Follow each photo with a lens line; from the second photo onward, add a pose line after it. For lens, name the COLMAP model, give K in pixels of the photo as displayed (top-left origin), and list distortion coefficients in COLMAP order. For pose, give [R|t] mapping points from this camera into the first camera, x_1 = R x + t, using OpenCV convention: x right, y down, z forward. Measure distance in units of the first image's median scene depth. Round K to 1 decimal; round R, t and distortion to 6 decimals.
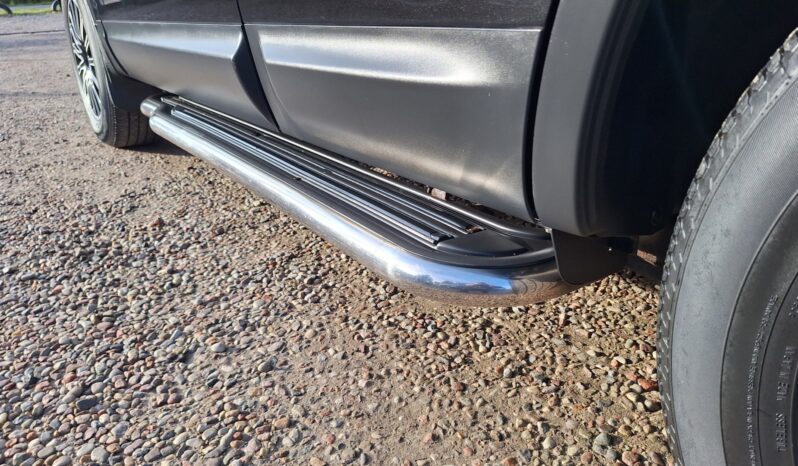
lens RADIAL K [[573.5, 0, 399.0], [0, 573.5, 233.0], [0, 0, 1]] dist [0.058759, -0.064540]
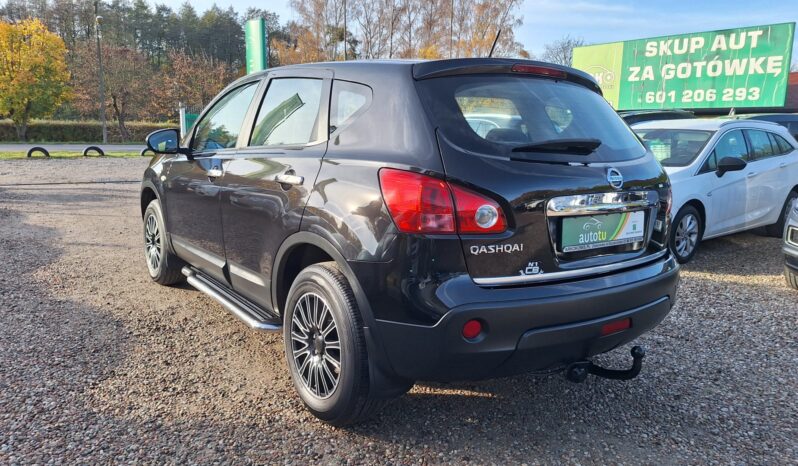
lens RADIAL K [[573.5, 0, 399.0], [0, 573.5, 233.0], [0, 0, 1]] dist [0.058759, -0.064540]
pose [[0.997801, 0.063985, 0.017314, 0.416490], [-0.058153, 0.970339, -0.234649, 0.145478], [-0.031815, 0.233126, 0.971926, -1.461066]]
